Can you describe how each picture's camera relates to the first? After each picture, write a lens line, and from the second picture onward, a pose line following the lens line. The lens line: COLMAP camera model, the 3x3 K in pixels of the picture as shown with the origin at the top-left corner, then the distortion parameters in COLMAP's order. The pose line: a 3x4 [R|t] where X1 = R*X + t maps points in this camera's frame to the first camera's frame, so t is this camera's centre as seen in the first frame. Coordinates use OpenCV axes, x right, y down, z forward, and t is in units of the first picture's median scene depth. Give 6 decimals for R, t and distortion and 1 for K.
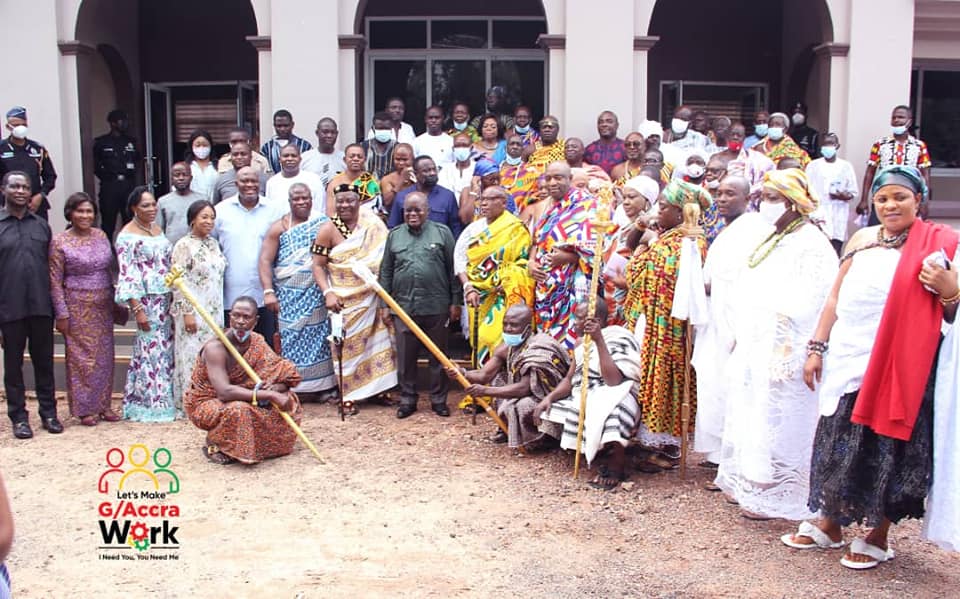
lens RADIAL K [[795.9, 0, 480.0], [0, 795.9, 299.5], [0, 0, 1]] dist [-0.171742, 0.131461]
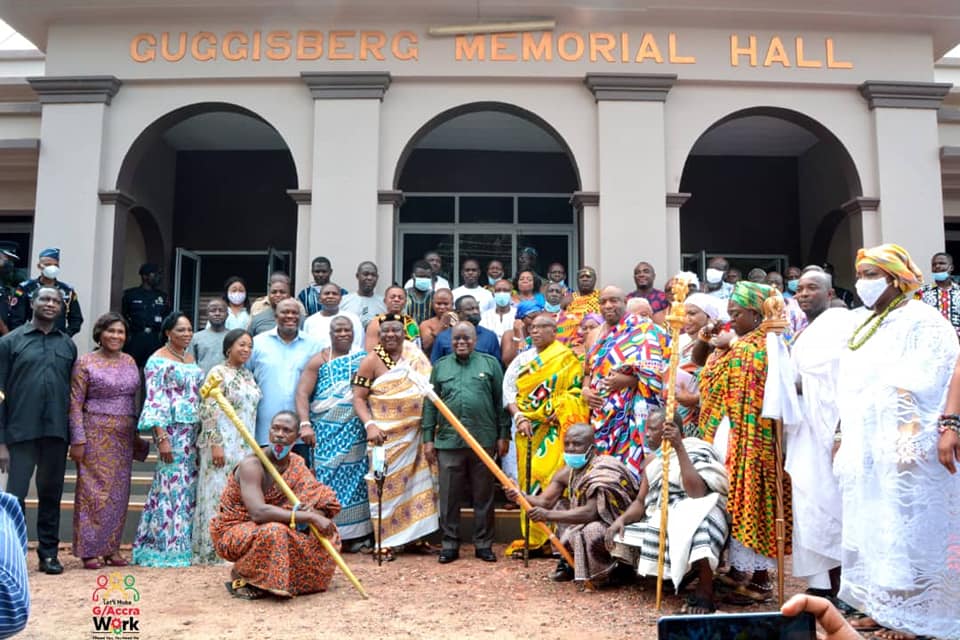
lens RADIAL K [[769.8, 0, 480.0], [0, 769.8, 320.0], [0, 0, 1]] dist [-0.071182, 0.035967]
pose [[0.999984, 0.005119, -0.002541, -0.058250], [-0.005581, 0.970500, -0.241038, 0.091272], [0.001233, 0.241048, 0.970512, 0.078120]]
